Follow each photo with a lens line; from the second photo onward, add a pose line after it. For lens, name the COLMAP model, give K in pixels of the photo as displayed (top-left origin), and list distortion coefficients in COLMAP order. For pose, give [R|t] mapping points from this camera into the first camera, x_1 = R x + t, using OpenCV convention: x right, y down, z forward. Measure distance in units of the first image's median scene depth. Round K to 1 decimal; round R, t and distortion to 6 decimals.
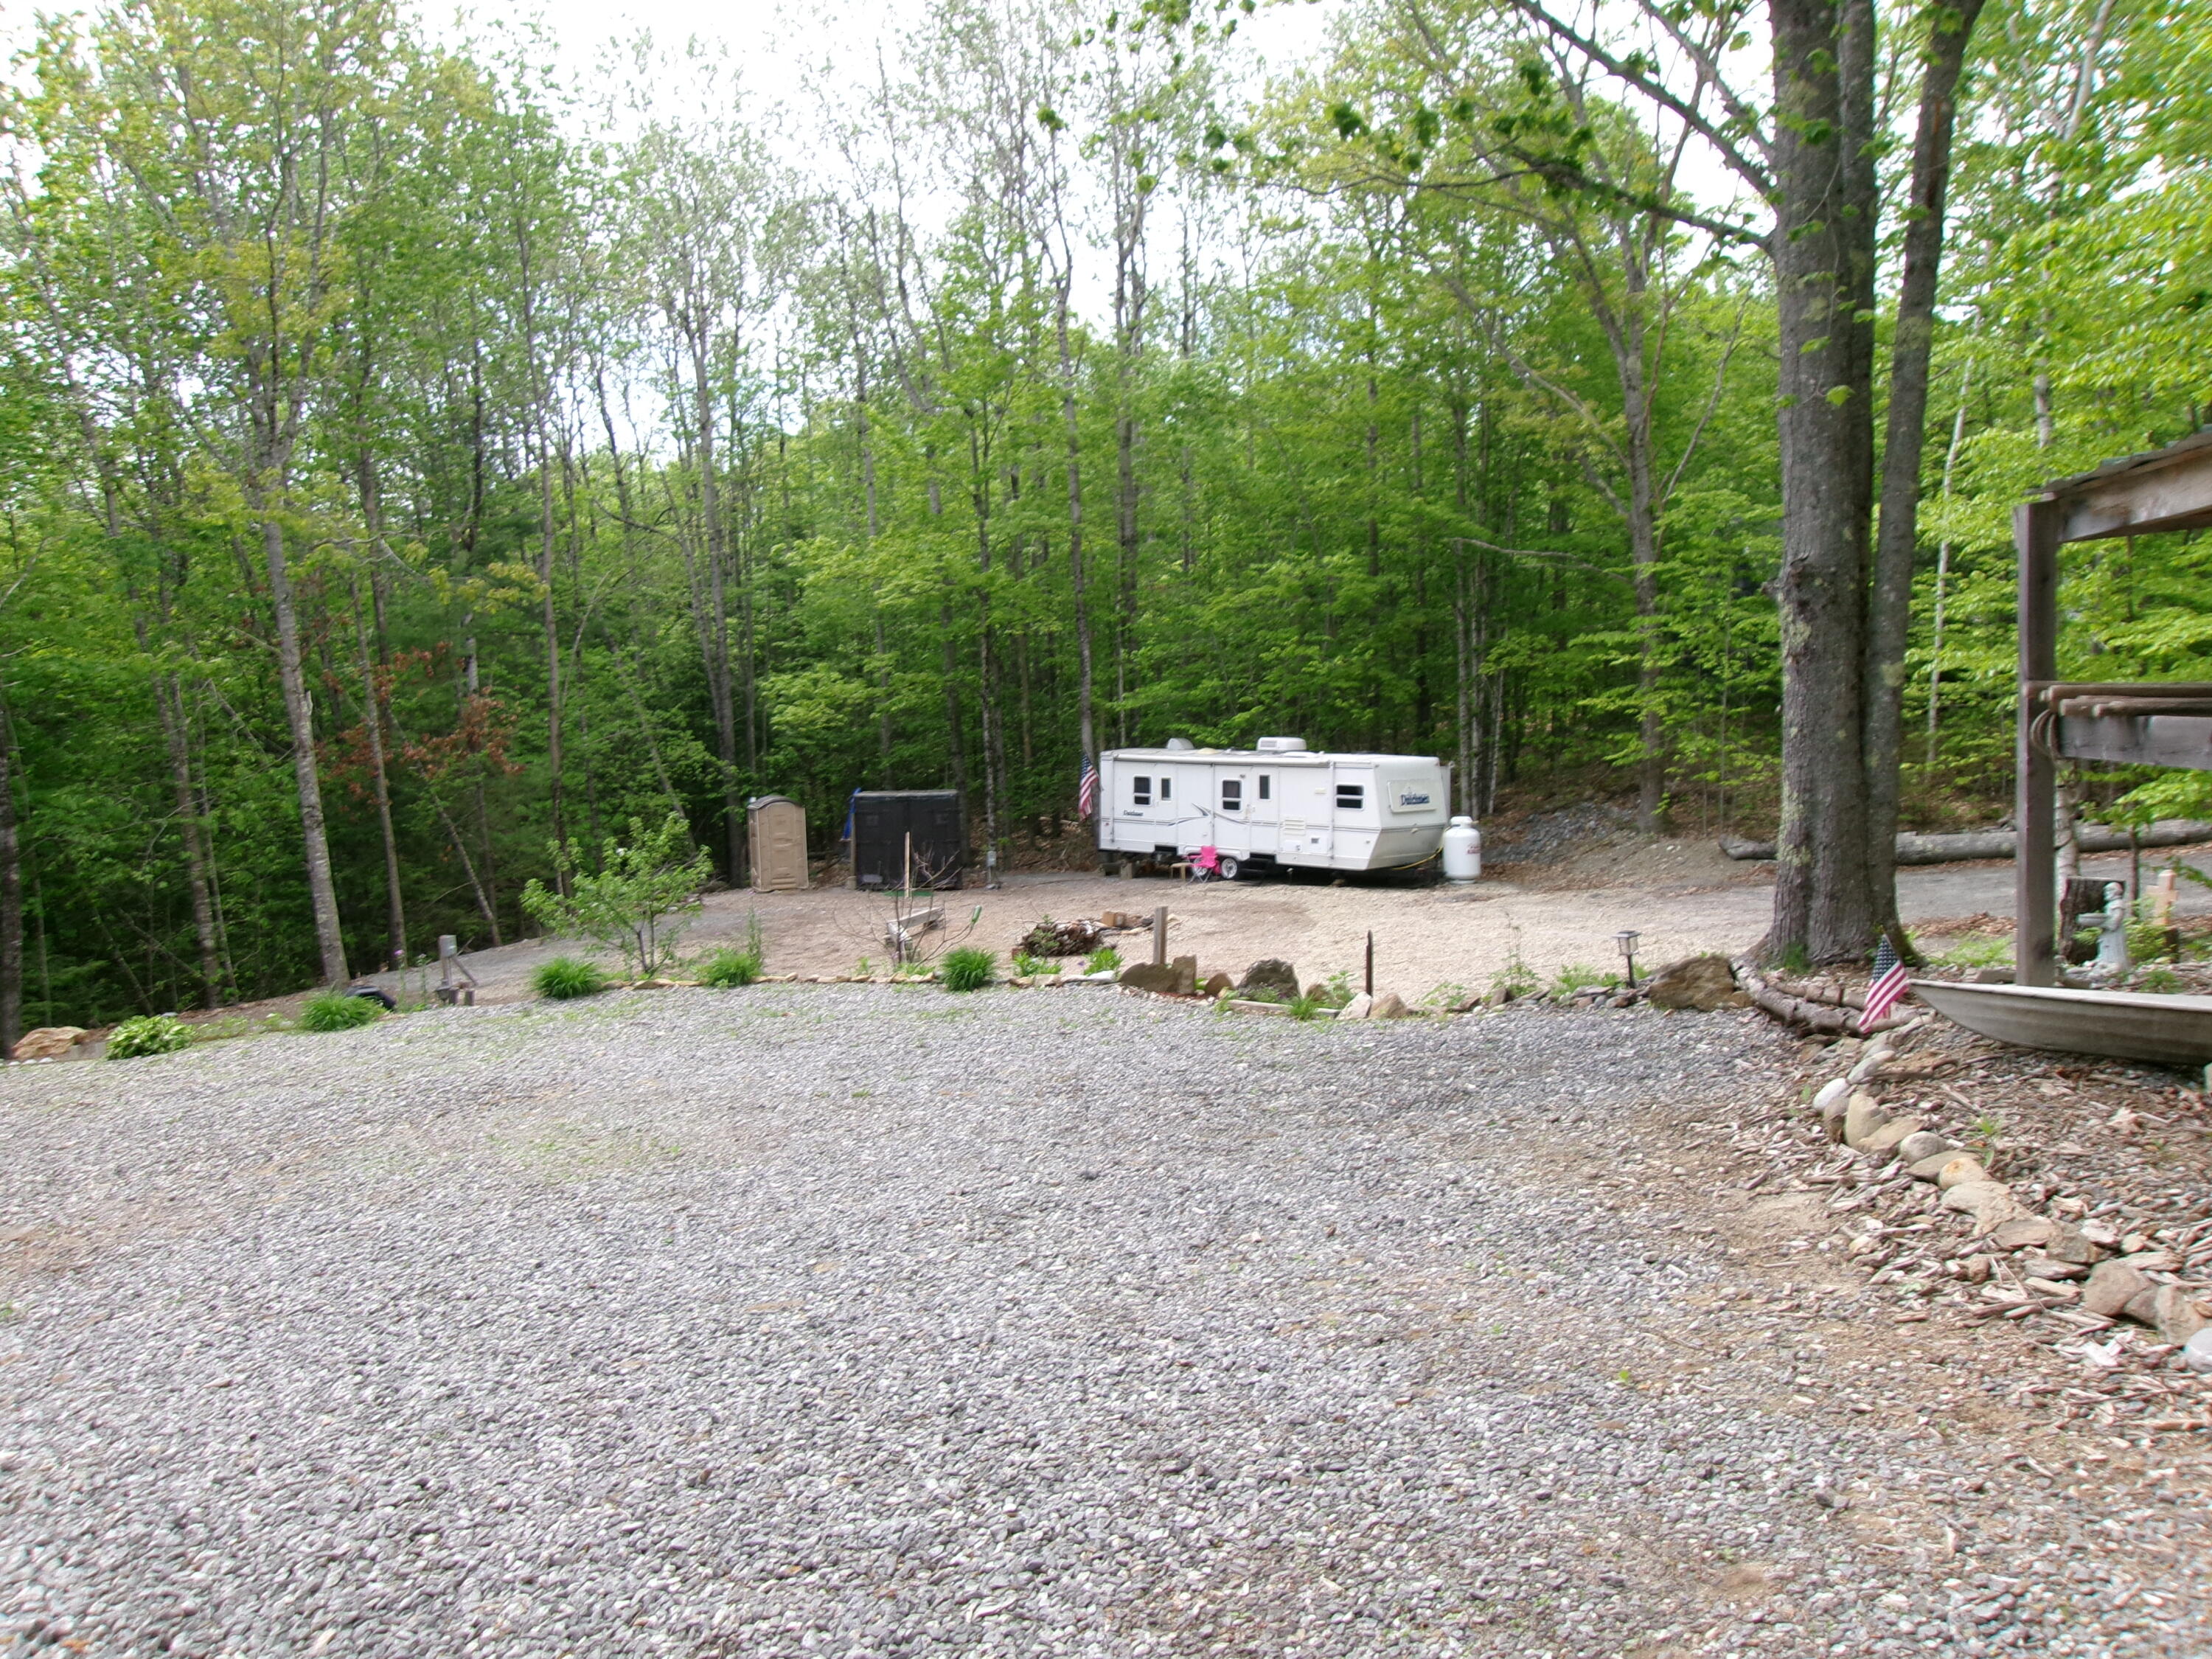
lens RADIAL K [[1719.6, 0, 1104.3], [0, 1719.6, 826.4], [0, 0, 1]] dist [-0.036216, 0.065988]
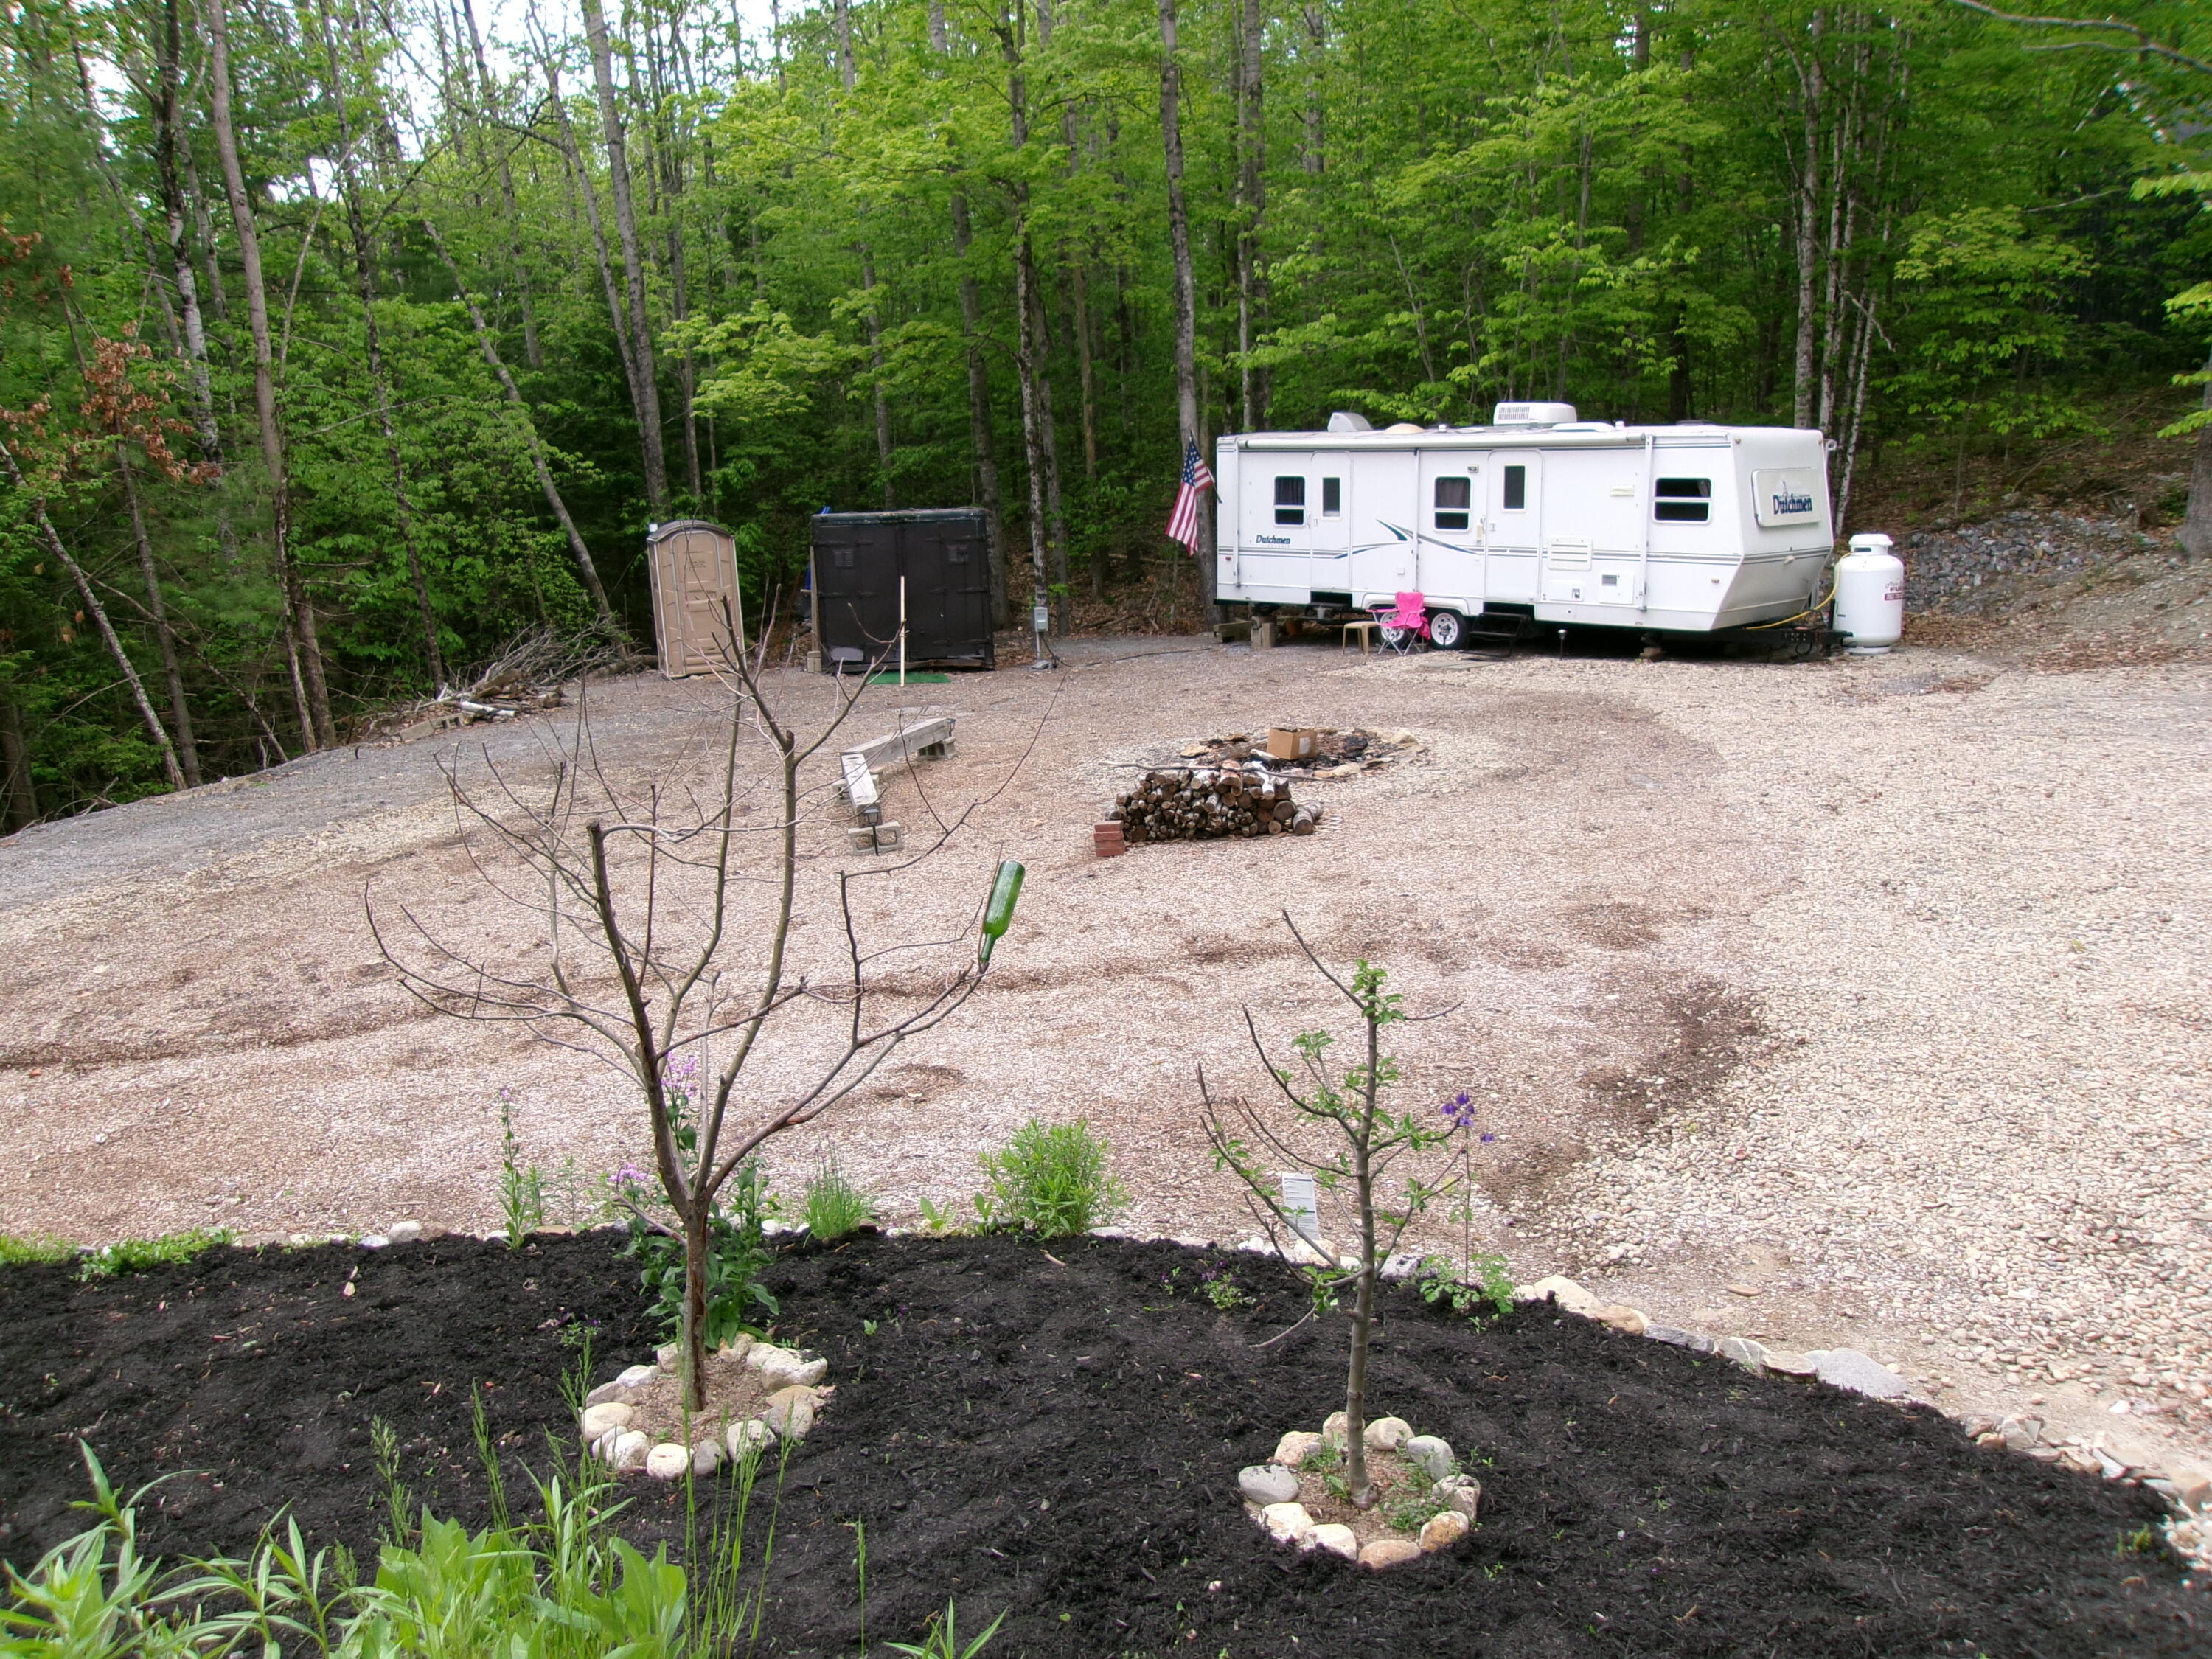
lens RADIAL K [[1719.6, 0, 1109.0], [0, 1719.6, 822.9], [0, 0, 1]] dist [-0.036216, 0.065988]
pose [[0.999629, -0.011137, -0.024837, -0.028303], [0.014587, 0.989557, 0.143403, 0.003926], [0.022981, -0.143712, 0.989353, 0.402659]]
